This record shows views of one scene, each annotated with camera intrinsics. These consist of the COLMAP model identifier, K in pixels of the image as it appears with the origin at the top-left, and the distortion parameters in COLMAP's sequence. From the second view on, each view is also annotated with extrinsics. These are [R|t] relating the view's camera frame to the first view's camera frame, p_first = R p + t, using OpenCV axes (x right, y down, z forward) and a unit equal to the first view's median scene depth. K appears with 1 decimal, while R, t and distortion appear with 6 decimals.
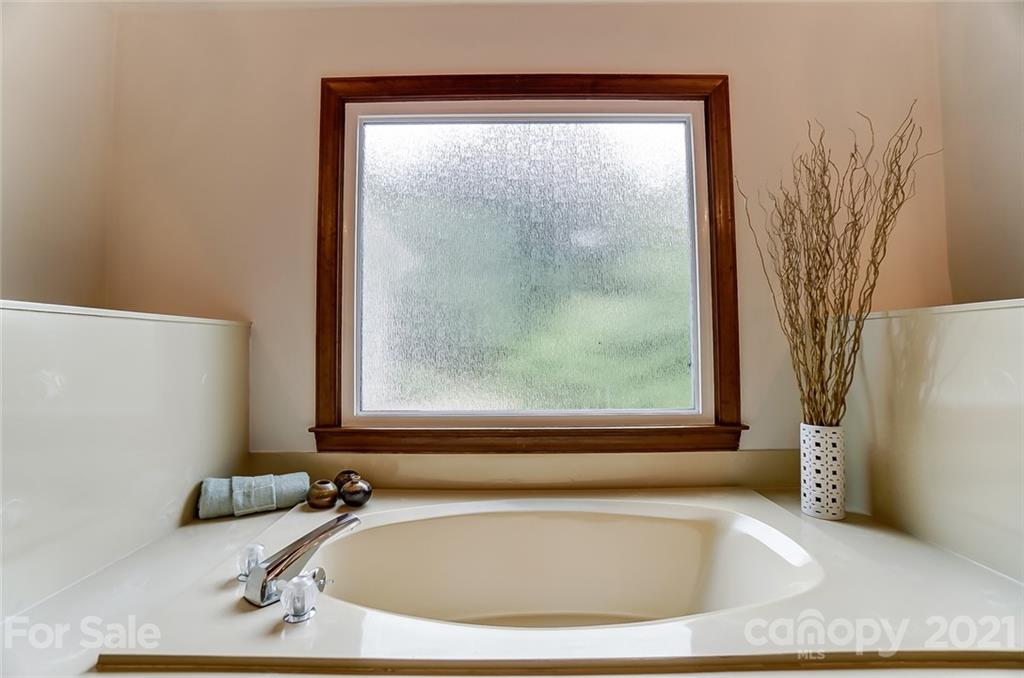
lens RADIAL K [[453.9, 0, 508.1], [0, 453.9, 335.1], [0, 0, 1]] dist [-0.055289, 0.011464]
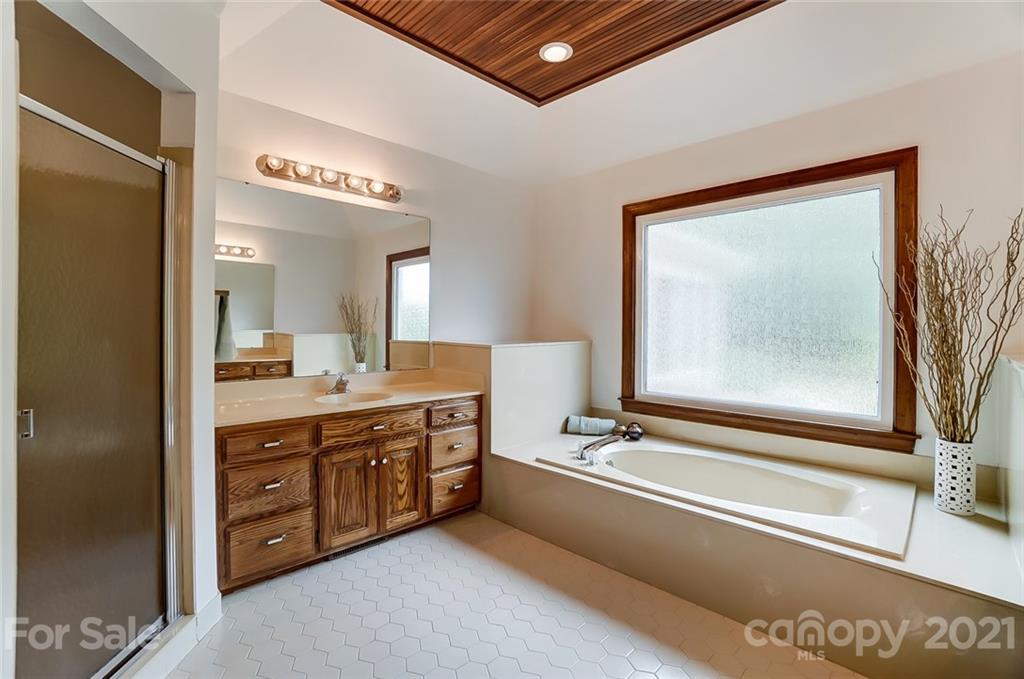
lens RADIAL K [[453.9, 0, 509.4], [0, 453.9, 332.2], [0, 0, 1]] dist [-0.055289, 0.011464]
pose [[0.705306, 0.017964, -0.708676, 0.629637], [0.015455, 0.999052, 0.040707, -0.166786], [0.708735, -0.039664, 0.704359, -0.716600]]
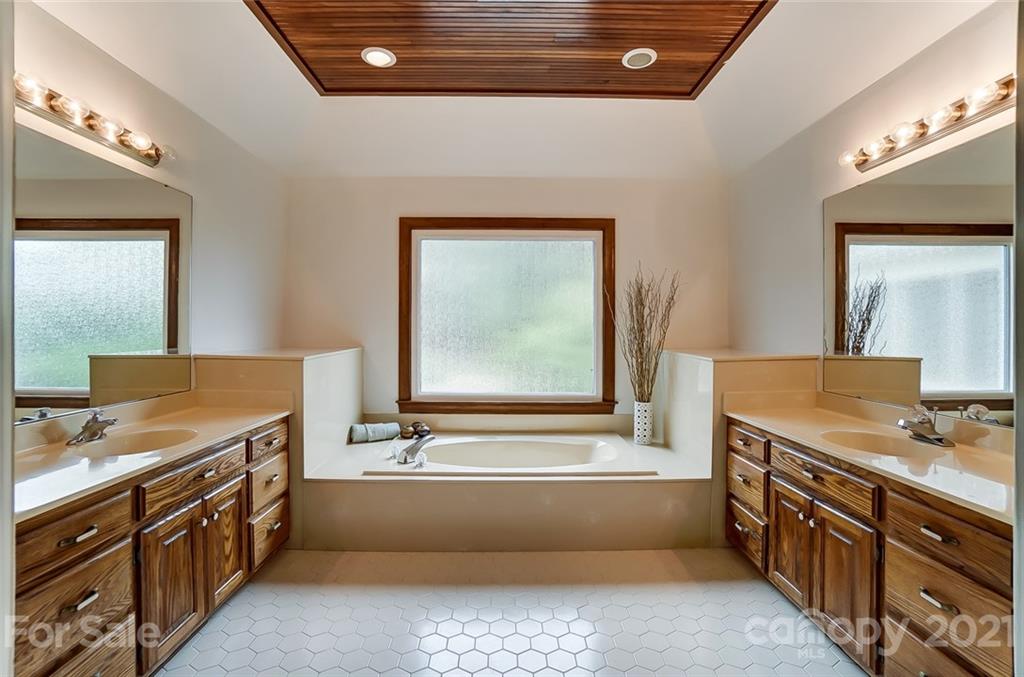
lens RADIAL K [[453.9, 0, 512.6], [0, 453.9, 331.1], [0, 0, 1]] dist [-0.055289, 0.011464]
pose [[0.999839, 0.010242, 0.014705, 0.040175], [-0.010881, 0.998971, 0.044032, -0.209441], [-0.014239, -0.044185, 0.998922, -1.064464]]
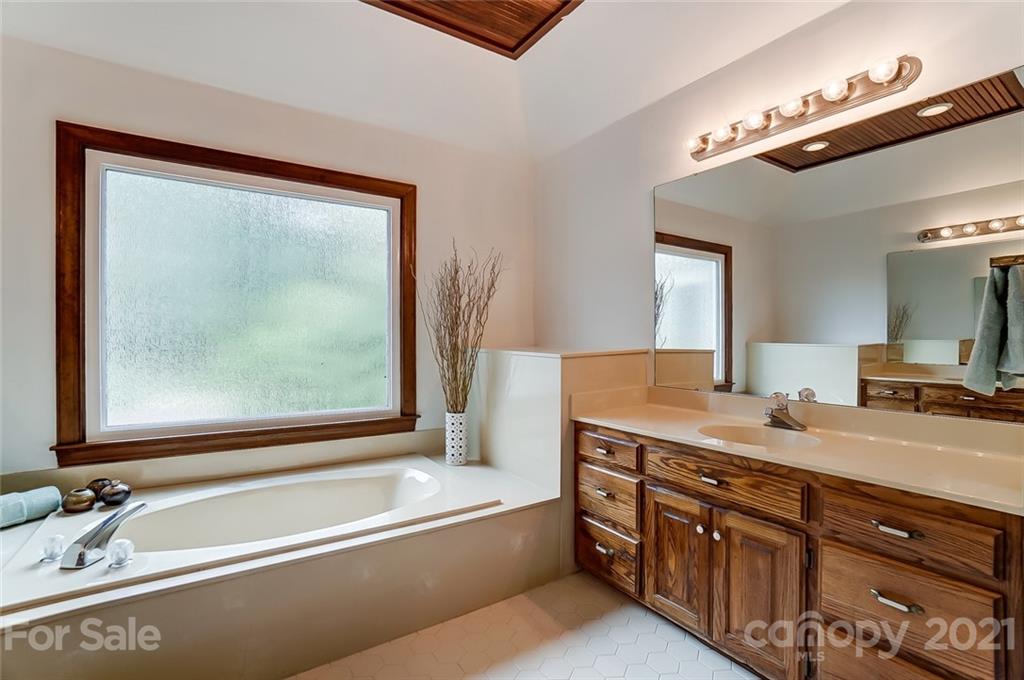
lens RADIAL K [[453.9, 0, 509.2], [0, 453.9, 345.3], [0, 0, 1]] dist [-0.055289, 0.011464]
pose [[0.834231, 0.001362, 0.551414, -0.094626], [-0.028556, 0.998762, 0.040736, -0.129844], [-0.550676, -0.049729, 0.833237, -0.546038]]
